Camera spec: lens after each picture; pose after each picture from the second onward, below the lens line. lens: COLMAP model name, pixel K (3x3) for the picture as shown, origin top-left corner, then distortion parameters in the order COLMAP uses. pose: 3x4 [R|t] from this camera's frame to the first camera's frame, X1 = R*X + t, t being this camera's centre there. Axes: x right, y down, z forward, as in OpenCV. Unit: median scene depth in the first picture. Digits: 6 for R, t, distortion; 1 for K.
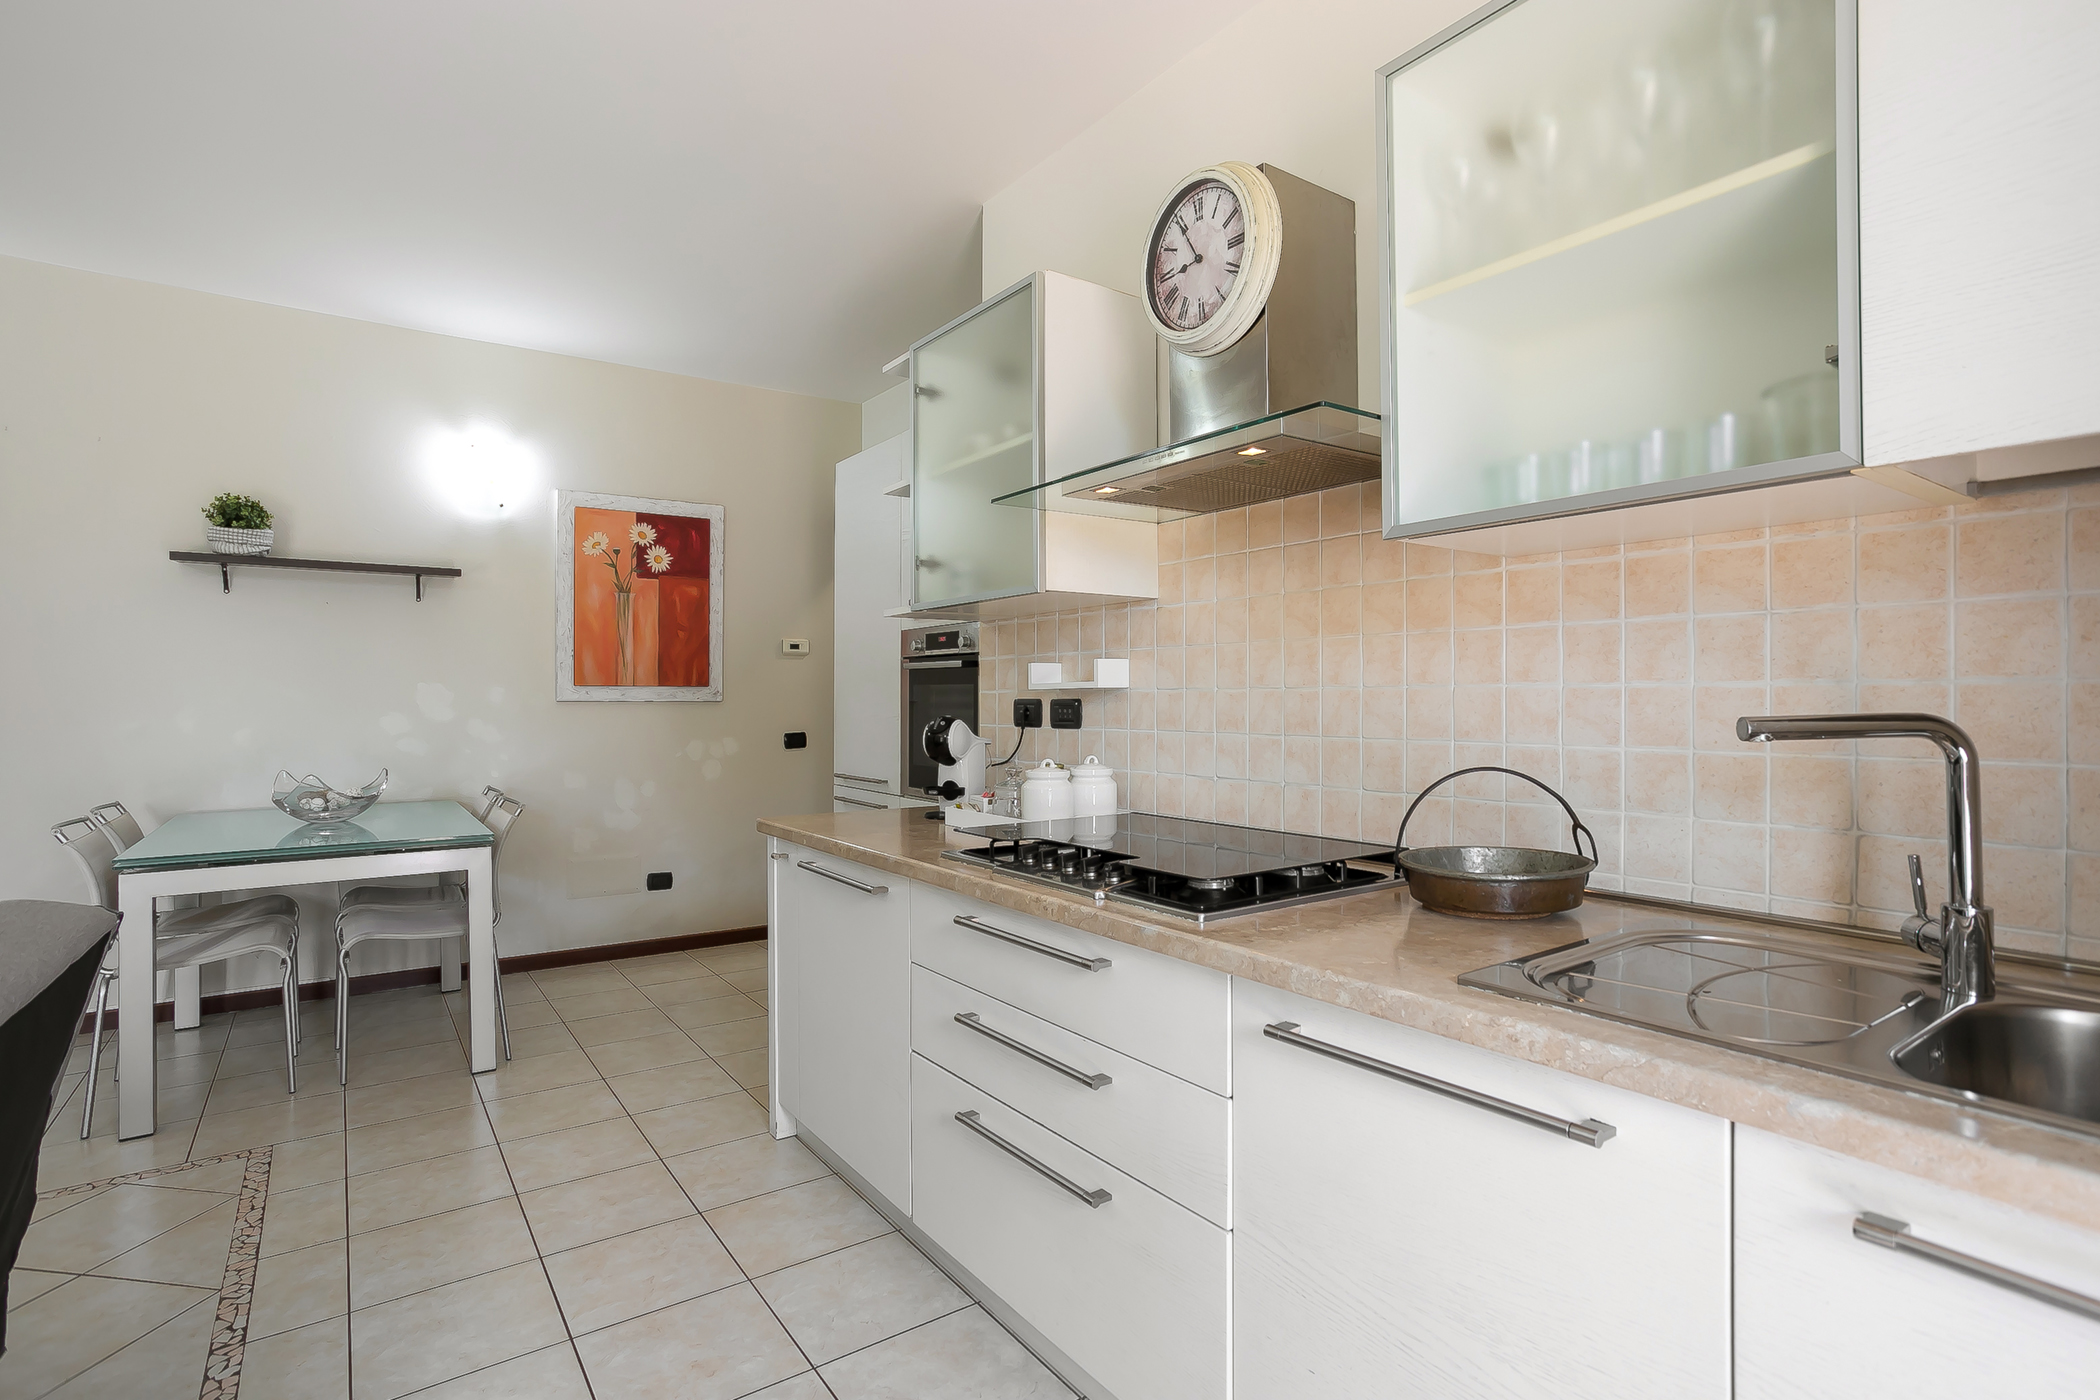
lens RADIAL K [[1038.8, 0, 997.9], [0, 1038.8, 698.4], [0, 0, 1]] dist [-0.001398, -0.000016]
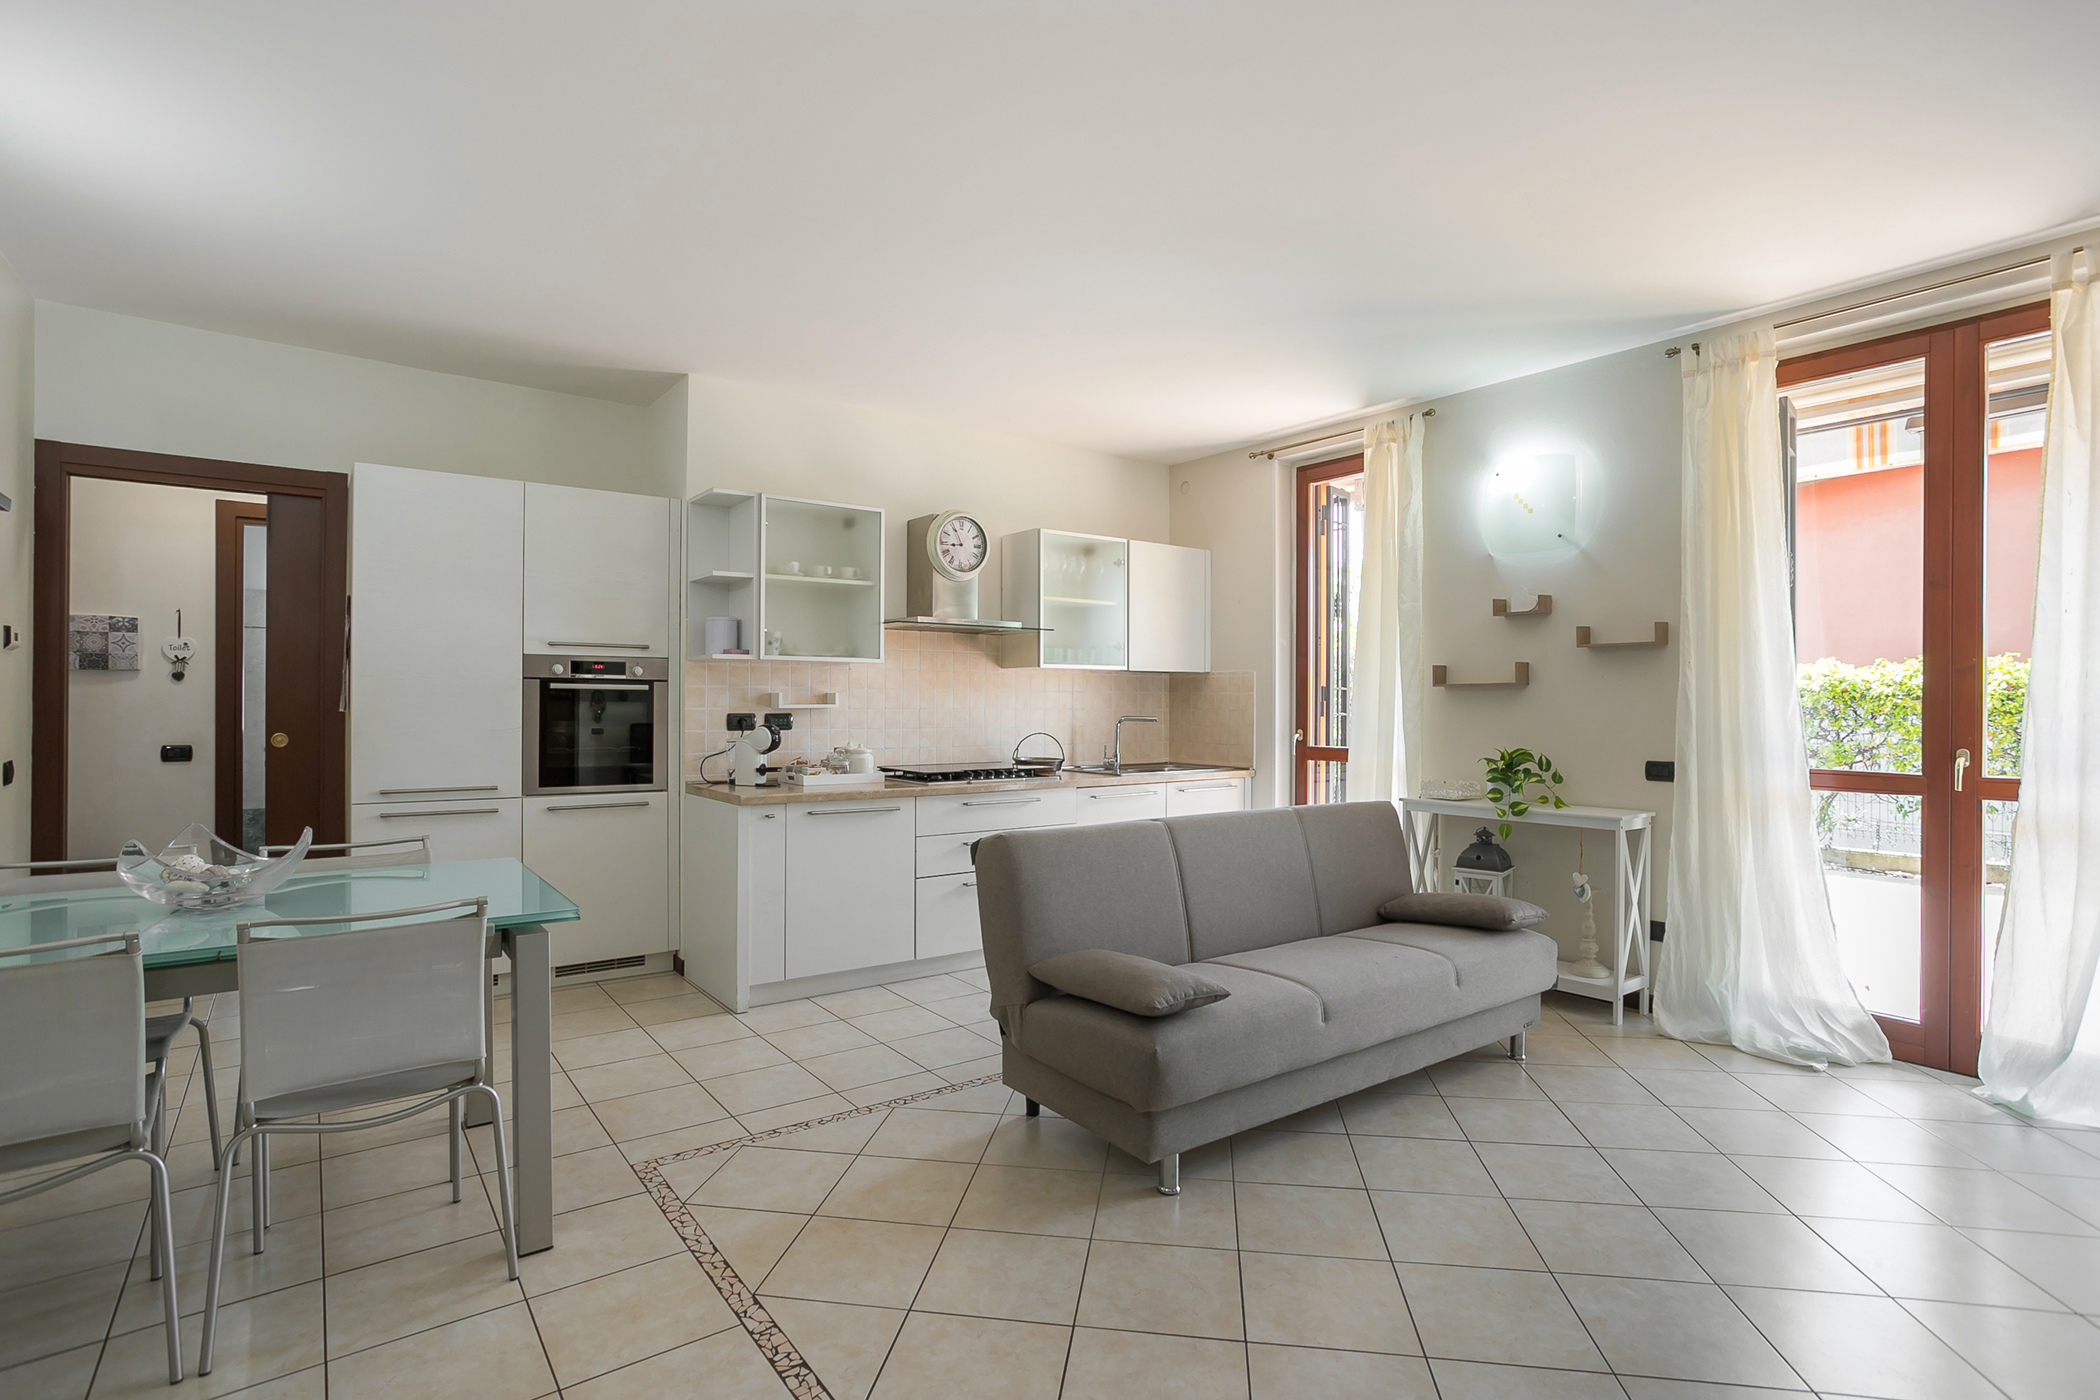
lens RADIAL K [[1038.8, 0, 997.9], [0, 1038.8, 698.4], [0, 0, 1]] dist [-0.001398, -0.000016]
pose [[0.003945, 0.000030, 0.999992, -1.232150], [-0.009093, 0.999959, 0.000006, -0.020399], [-0.999951, -0.009093, 0.003945, 0.458510]]
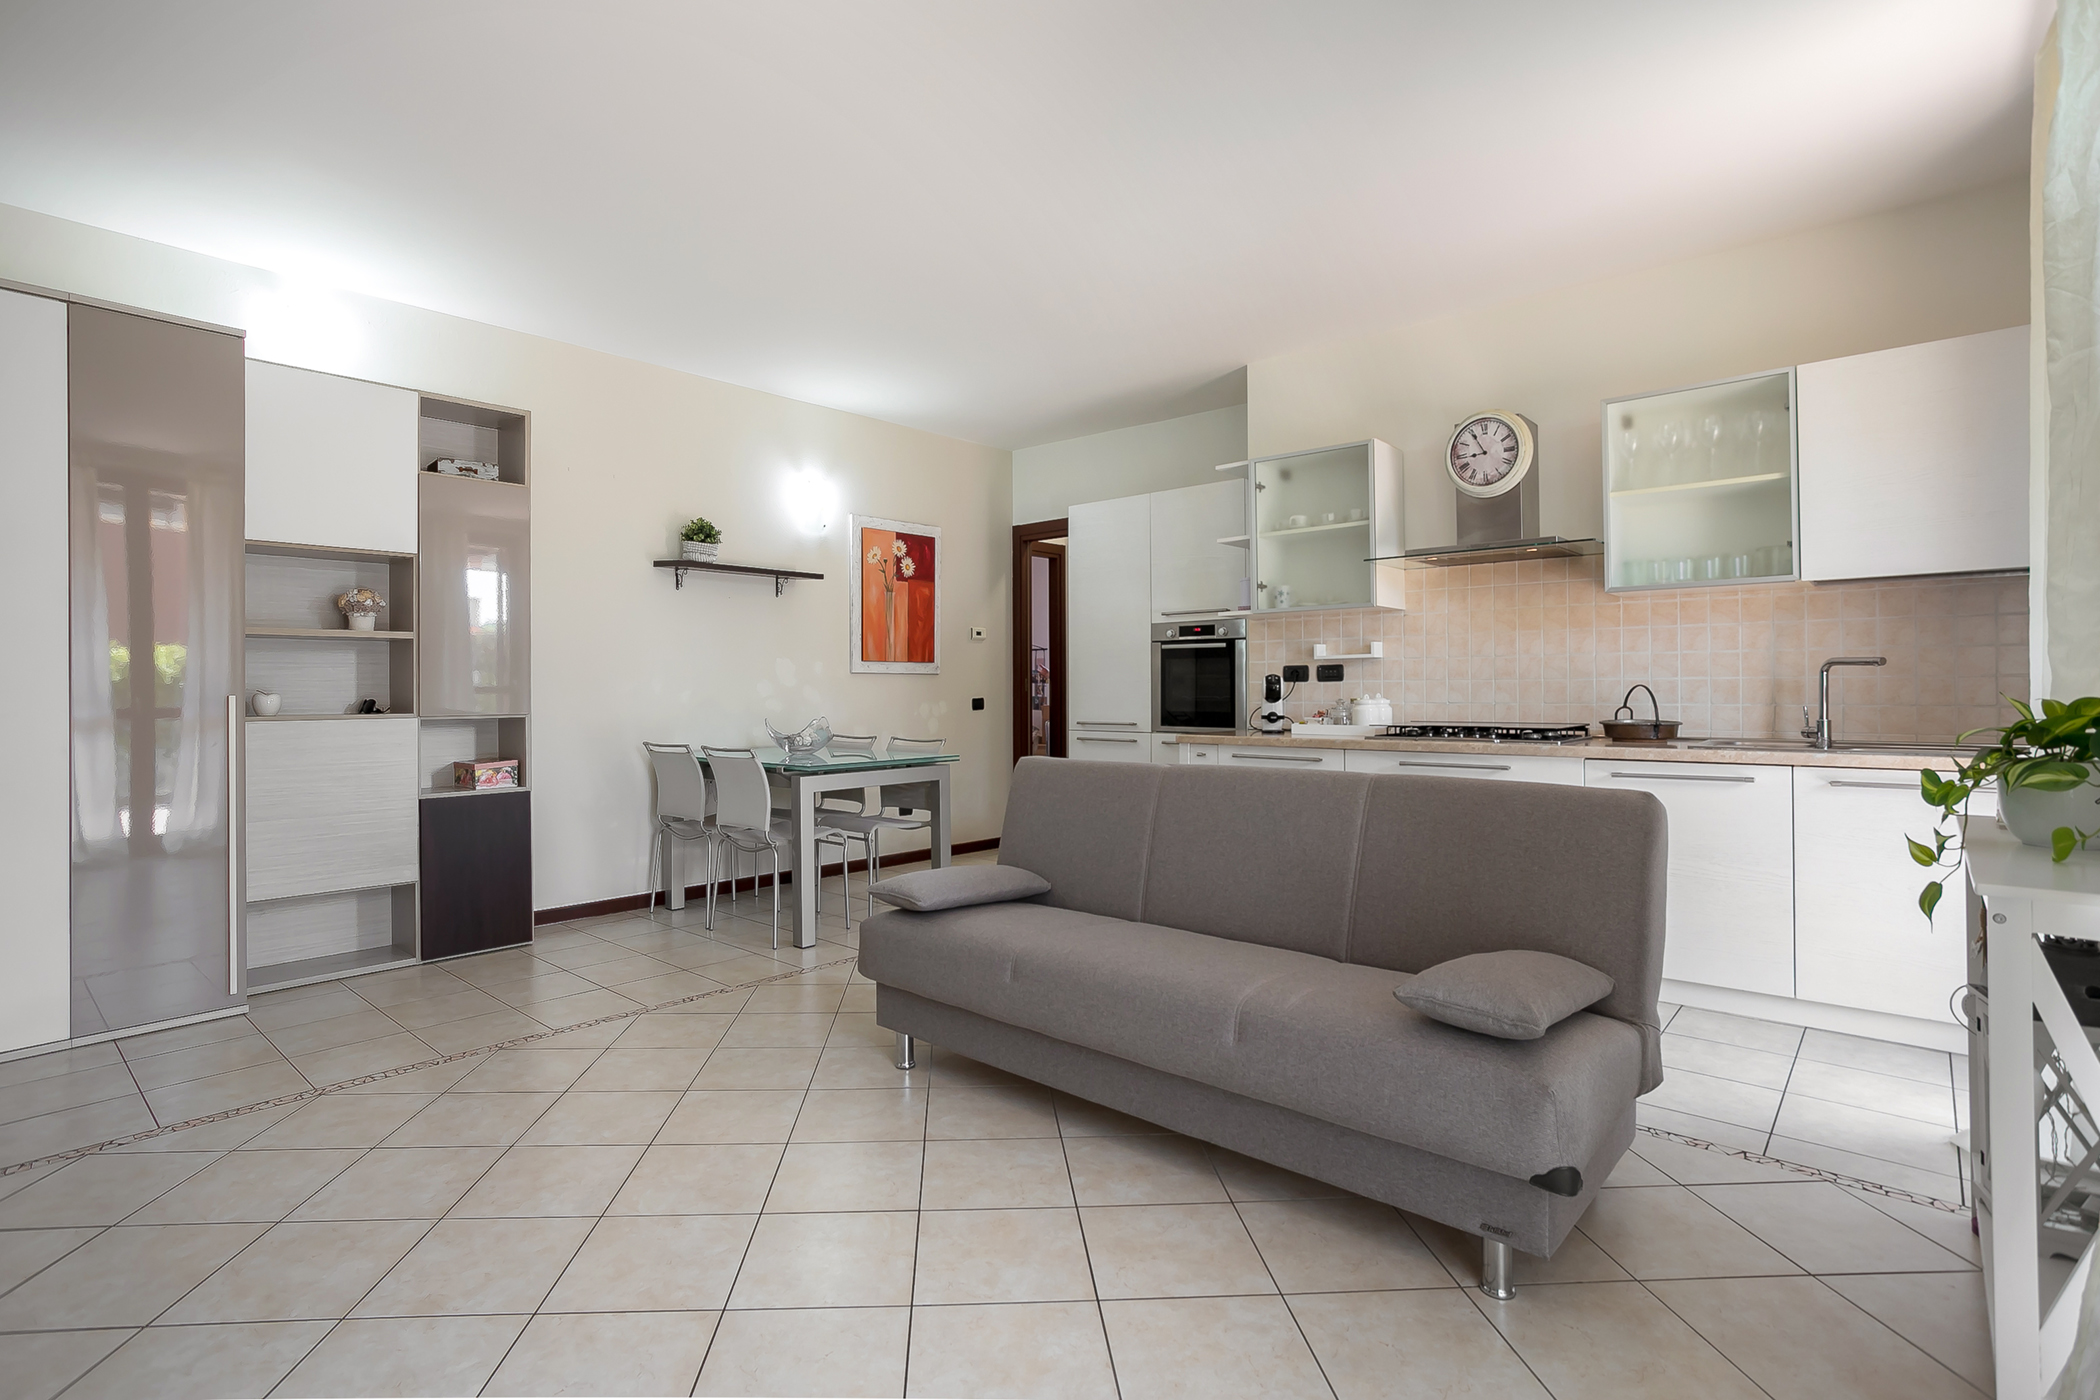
lens RADIAL K [[1029.2, 0, 1048.8], [0, 1029.2, 689.1], [0, 0, 1]] dist [0.000503, 0.000271]
pose [[0.964287, -0.004137, 0.264827, -0.628120], [0.003988, 0.999991, 0.001103, 0.027874], [-0.264829, -0.000008, 0.964295, -0.406794]]
